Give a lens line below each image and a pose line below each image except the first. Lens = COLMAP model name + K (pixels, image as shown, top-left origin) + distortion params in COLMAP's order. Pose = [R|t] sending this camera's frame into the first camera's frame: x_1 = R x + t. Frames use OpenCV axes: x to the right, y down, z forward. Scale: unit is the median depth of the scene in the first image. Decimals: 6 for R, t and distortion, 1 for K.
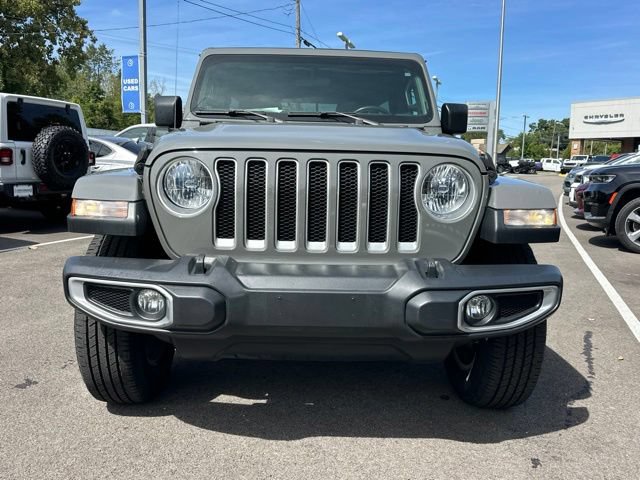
lens RADIAL K [[549.0, 0, 313.2], [0, 549.0, 235.1], [0, 0, 1]] dist [0.111500, -0.186467]
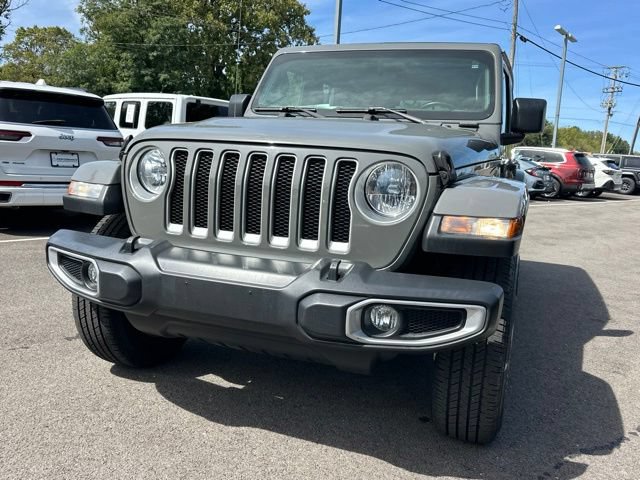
lens RADIAL K [[549.0, 0, 313.2], [0, 549.0, 235.1], [0, 0, 1]] dist [0.111500, -0.186467]
pose [[0.929735, 0.082173, -0.358943, 0.438346], [-0.083058, 0.996460, 0.012982, -0.007611], [0.358739, 0.017743, 0.933269, 0.091517]]
